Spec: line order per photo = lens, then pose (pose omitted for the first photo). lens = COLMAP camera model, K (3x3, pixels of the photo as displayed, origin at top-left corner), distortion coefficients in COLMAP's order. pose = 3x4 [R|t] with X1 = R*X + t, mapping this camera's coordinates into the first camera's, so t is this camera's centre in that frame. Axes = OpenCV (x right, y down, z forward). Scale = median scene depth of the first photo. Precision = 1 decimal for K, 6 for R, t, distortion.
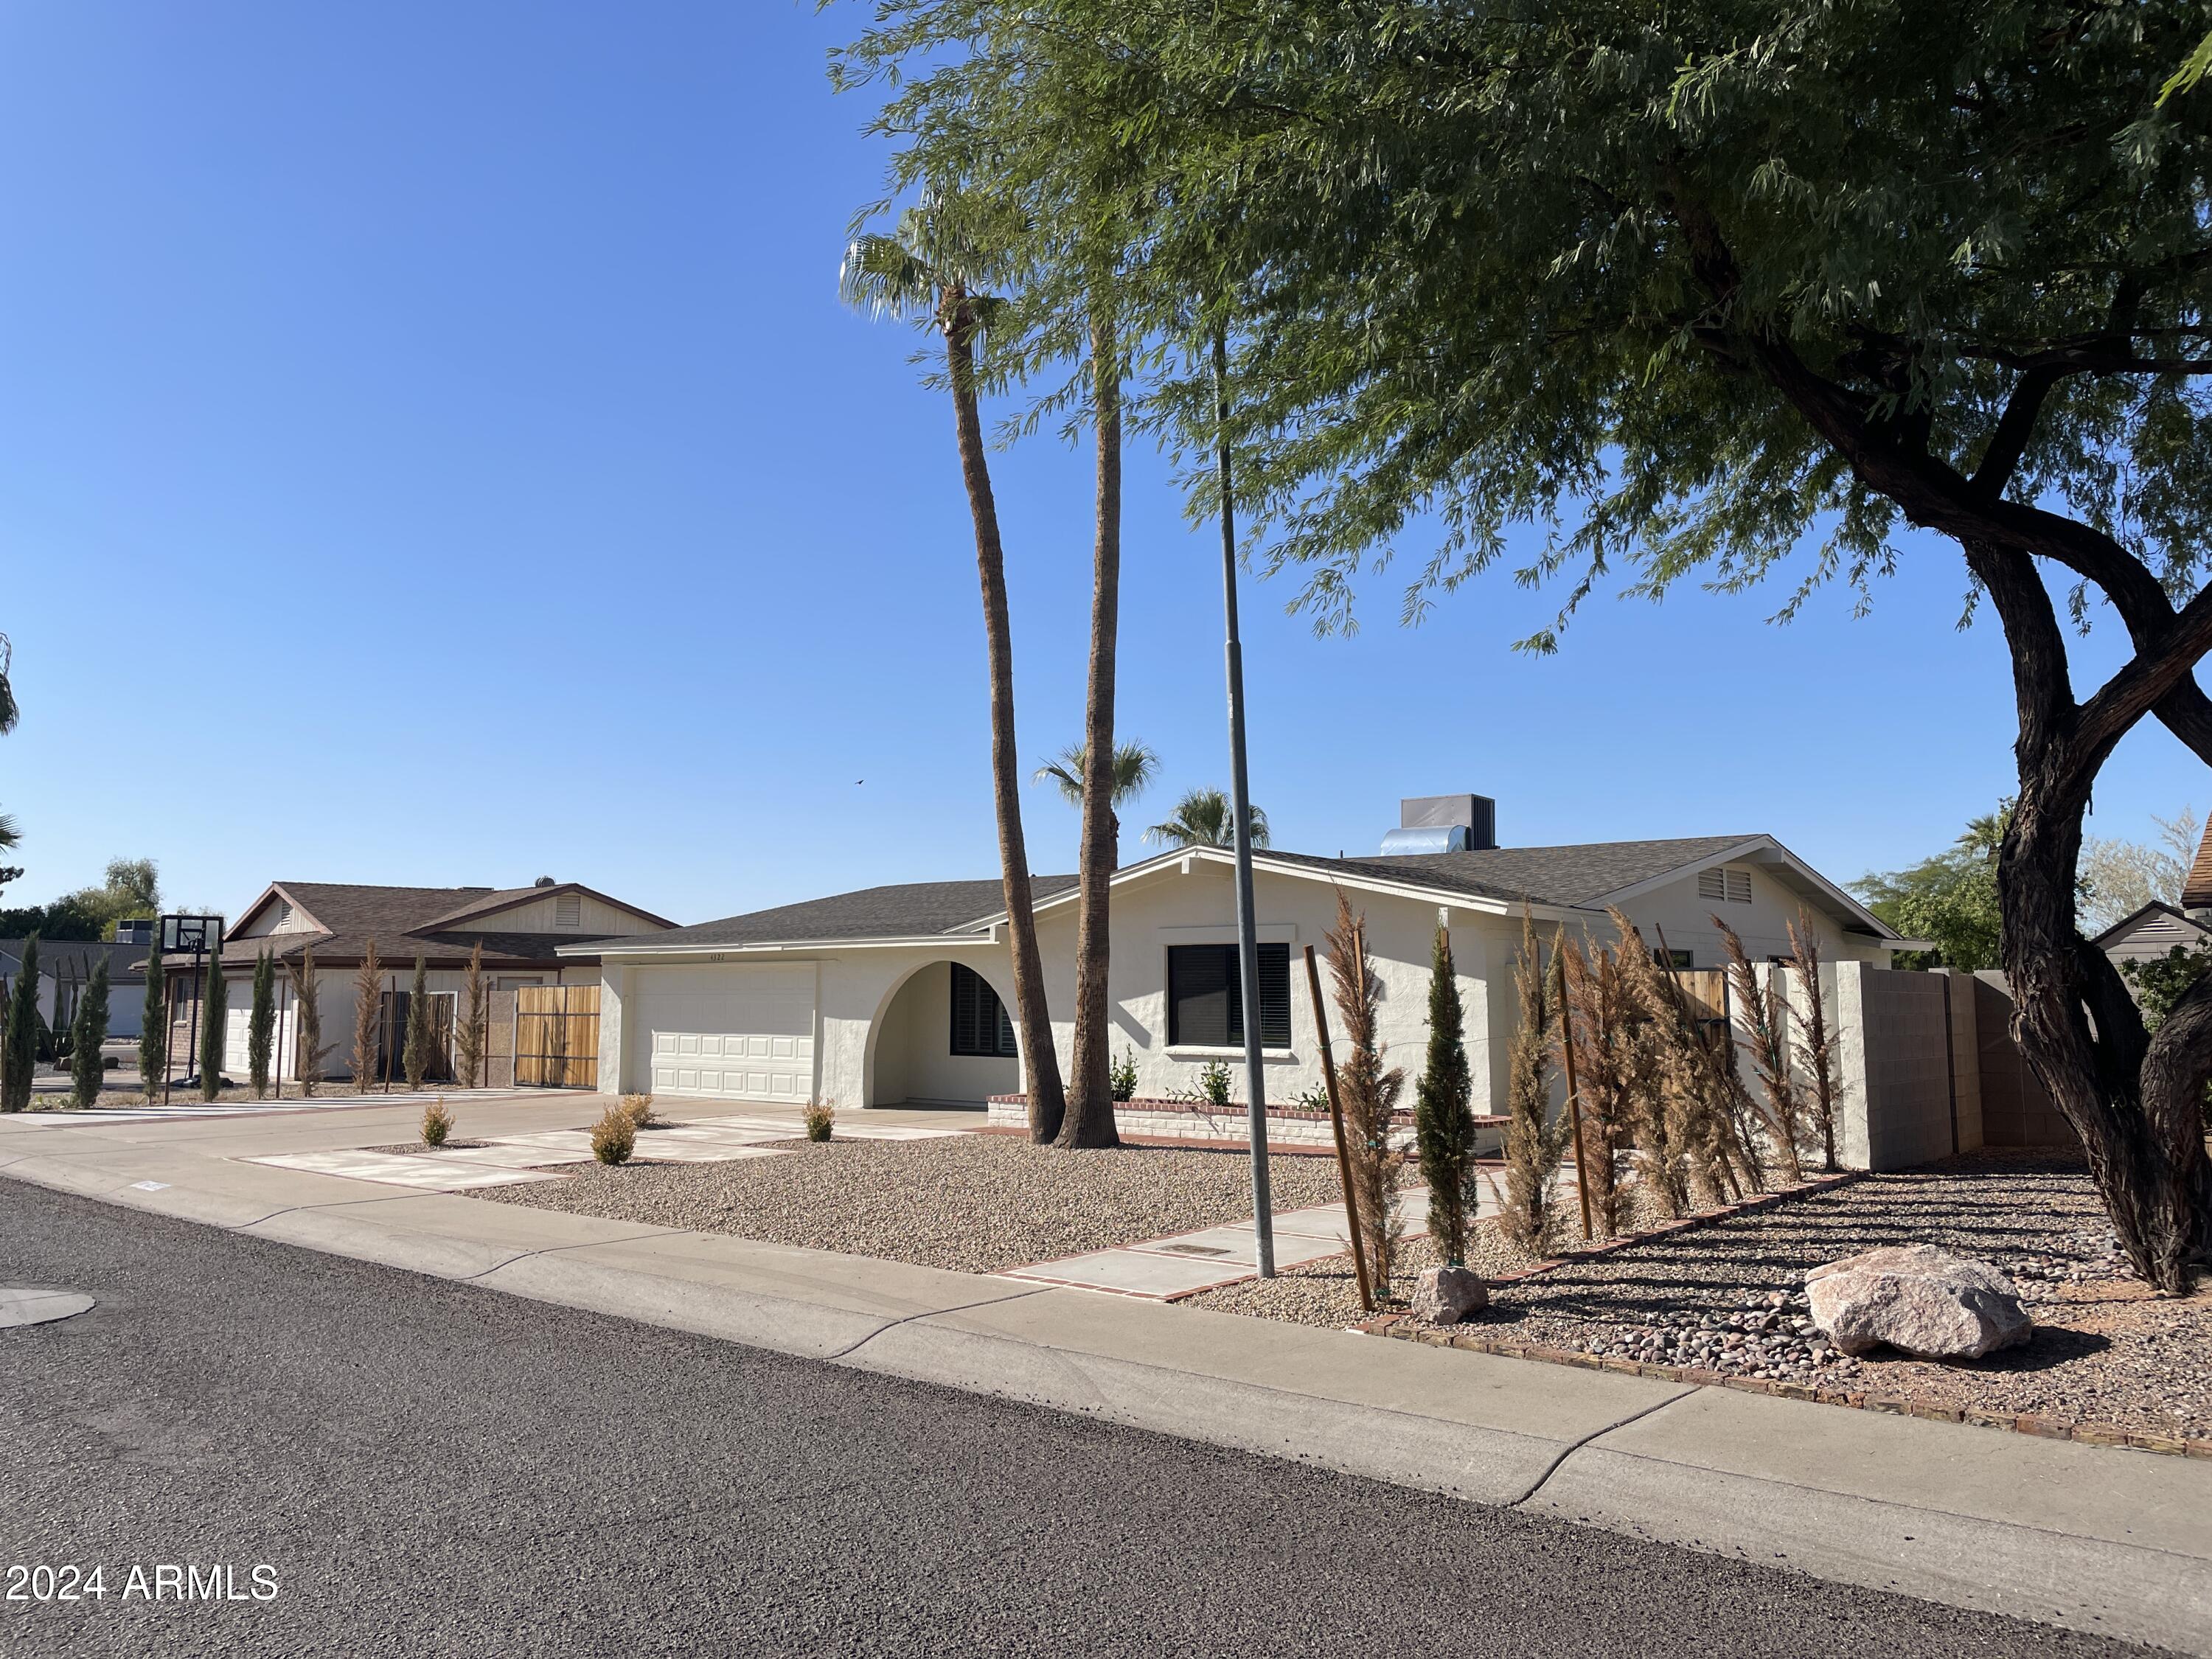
lens RADIAL K [[1709.8, 0, 1100.9], [0, 1709.8, 830.4], [0, 0, 1]] dist [0.038887, -0.040092]
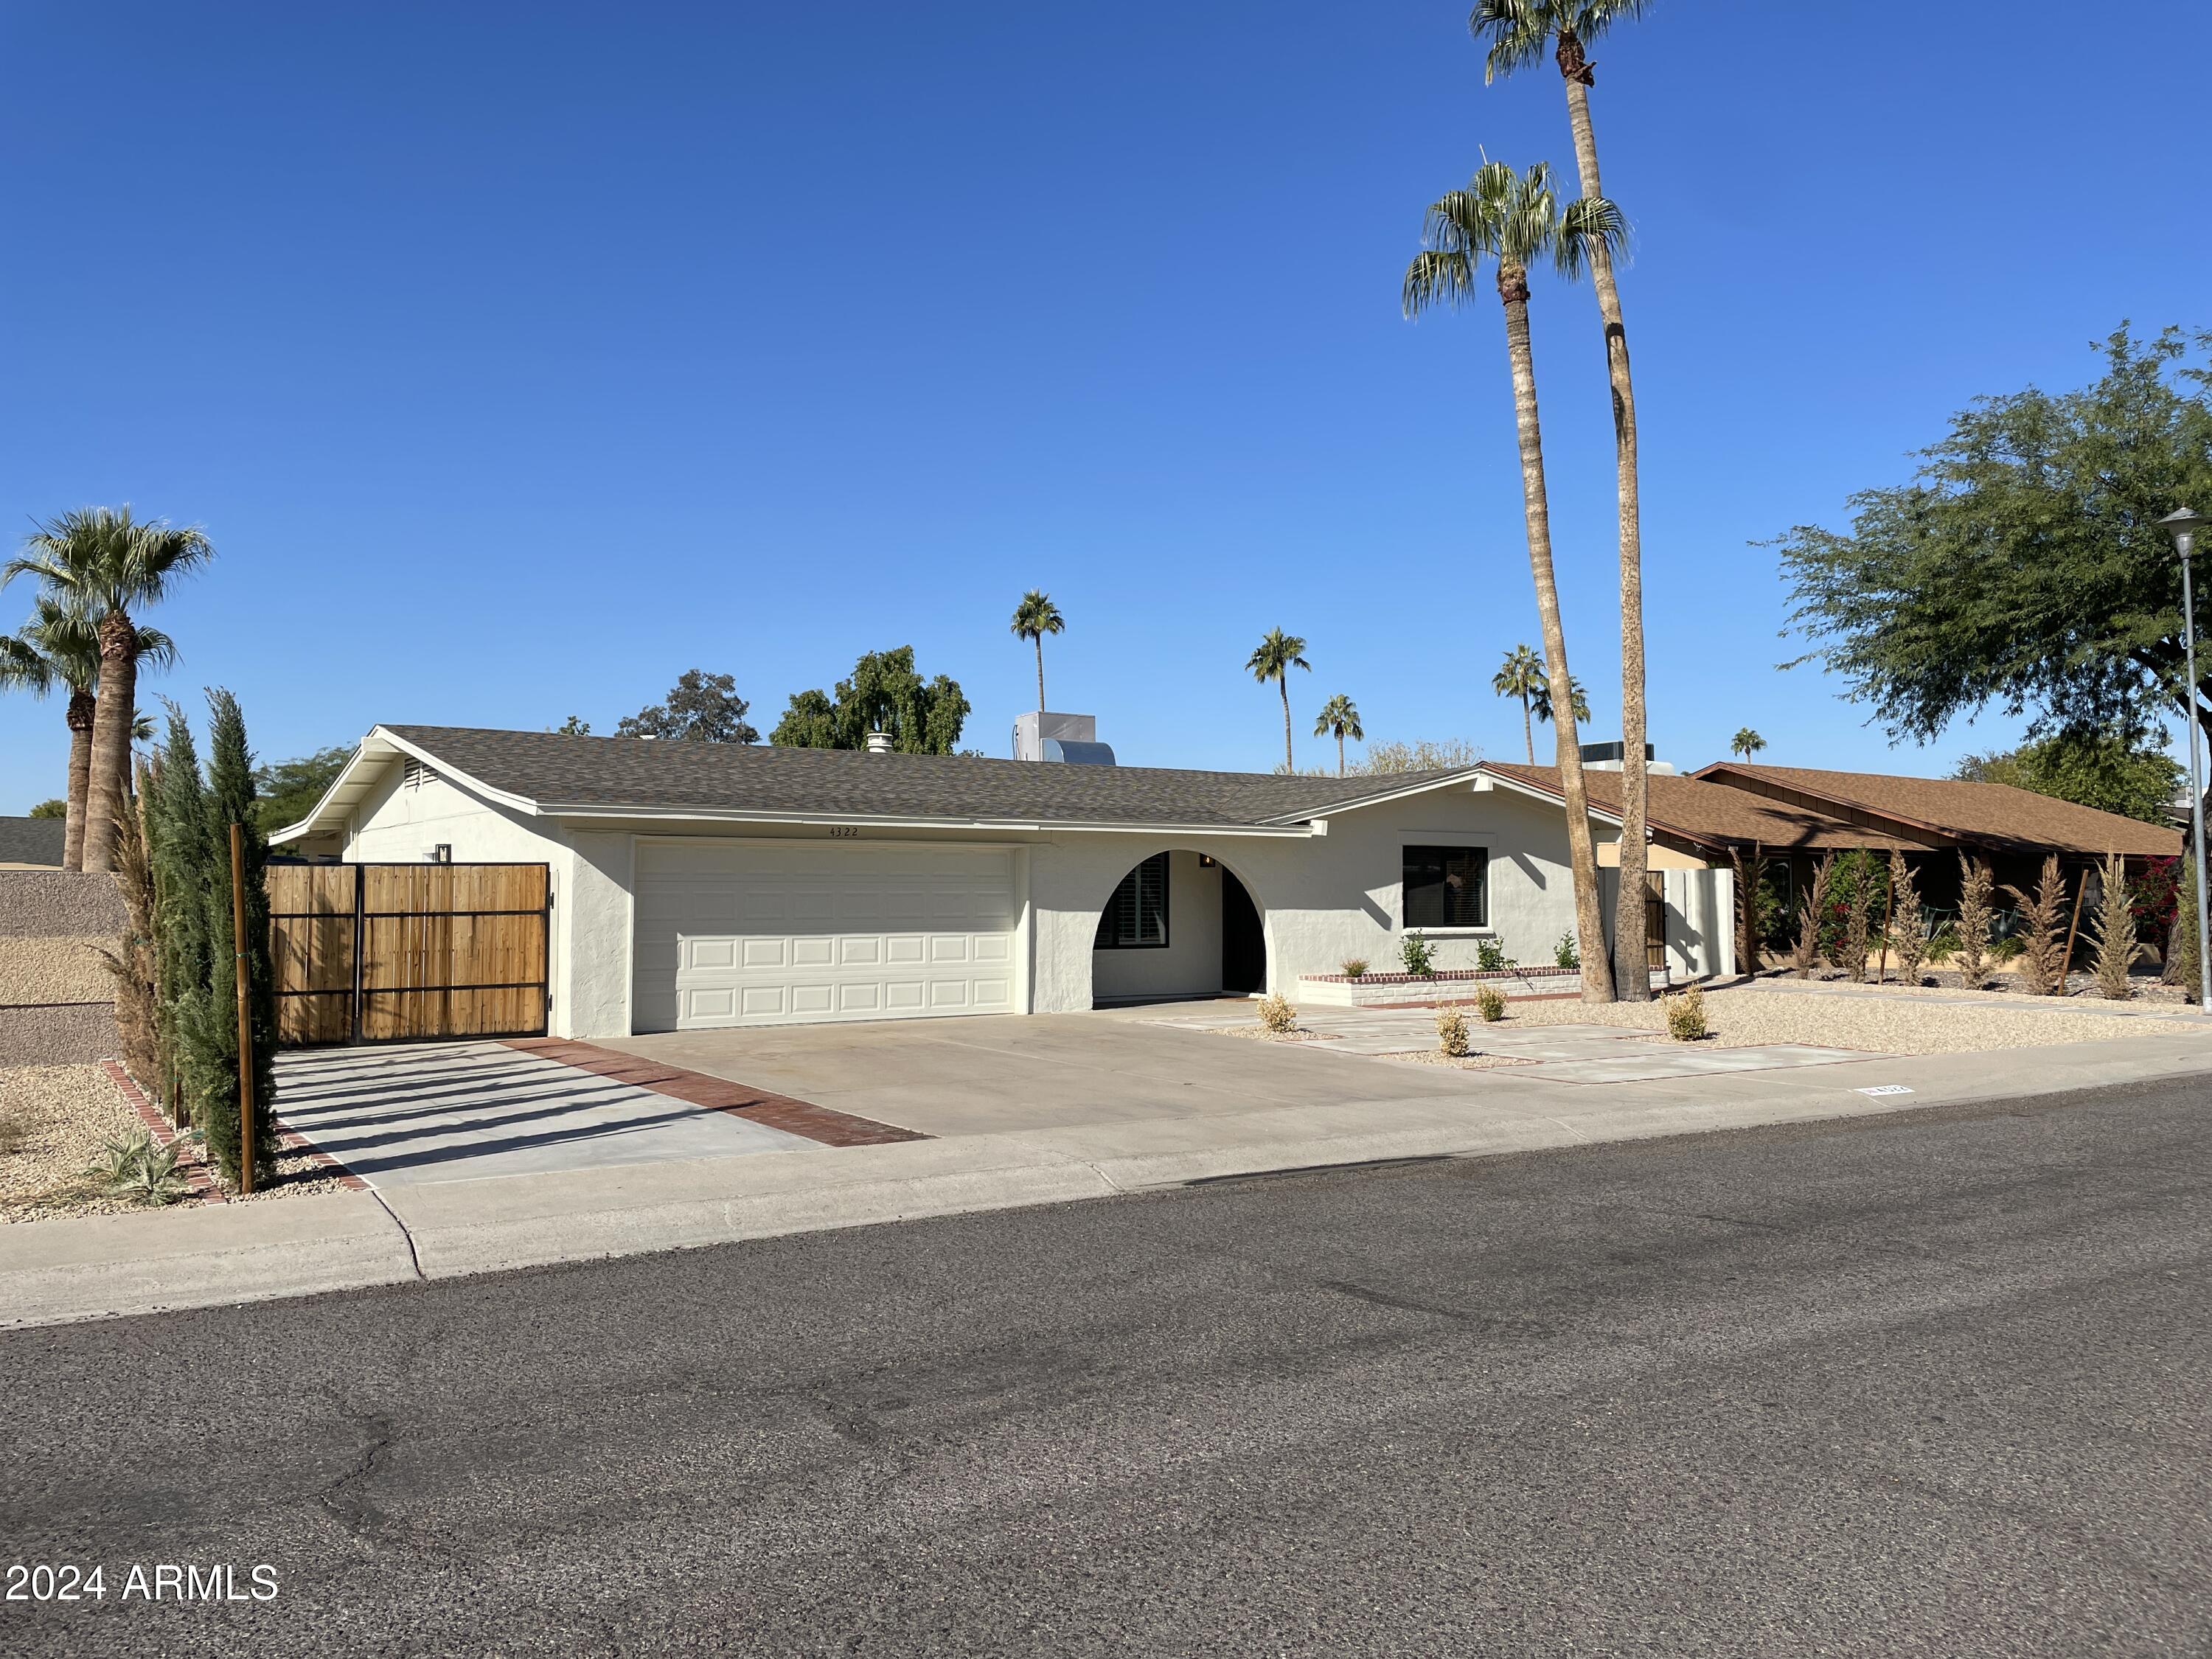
lens RADIAL K [[1709.8, 0, 1091.6], [0, 1709.8, 826.5], [0, 0, 1]] dist [0.038887, -0.040092]
pose [[0.247367, 0.039583, 0.968113, -1.009373], [-0.092282, 0.995586, -0.017127, 0.081743], [-0.964517, -0.085103, 0.249928, 0.783494]]
